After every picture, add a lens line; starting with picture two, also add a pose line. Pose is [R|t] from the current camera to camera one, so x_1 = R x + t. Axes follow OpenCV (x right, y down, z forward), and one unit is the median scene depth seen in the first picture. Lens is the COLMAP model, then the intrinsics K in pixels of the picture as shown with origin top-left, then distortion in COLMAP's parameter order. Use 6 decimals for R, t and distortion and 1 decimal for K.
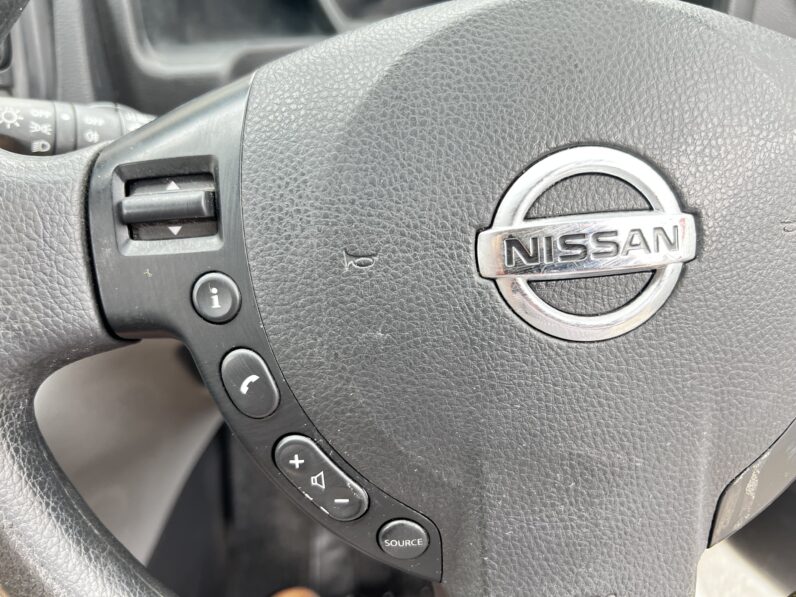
lens RADIAL K [[611.5, 0, 383.5], [0, 611.5, 298.2], [0, 0, 1]] dist [0.018271, 0.000159]
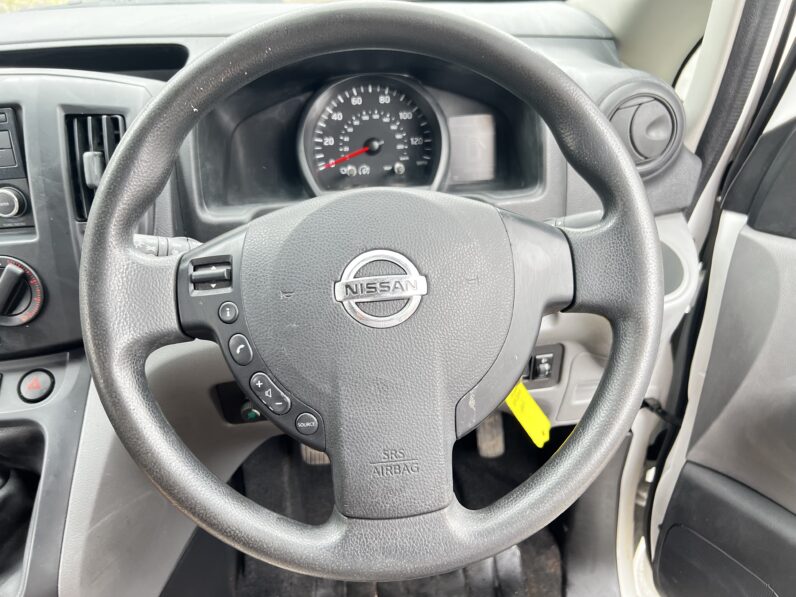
lens RADIAL K [[605.7, 0, 398.3], [0, 605.7, 293.9], [0, 0, 1]] dist [0.065136, -0.070128]
pose [[0.999496, -0.006792, -0.031010, 0.458675], [-0.000167, 0.975699, -0.219114, 0.445146], [0.031744, 0.219009, 0.975206, -1.296383]]
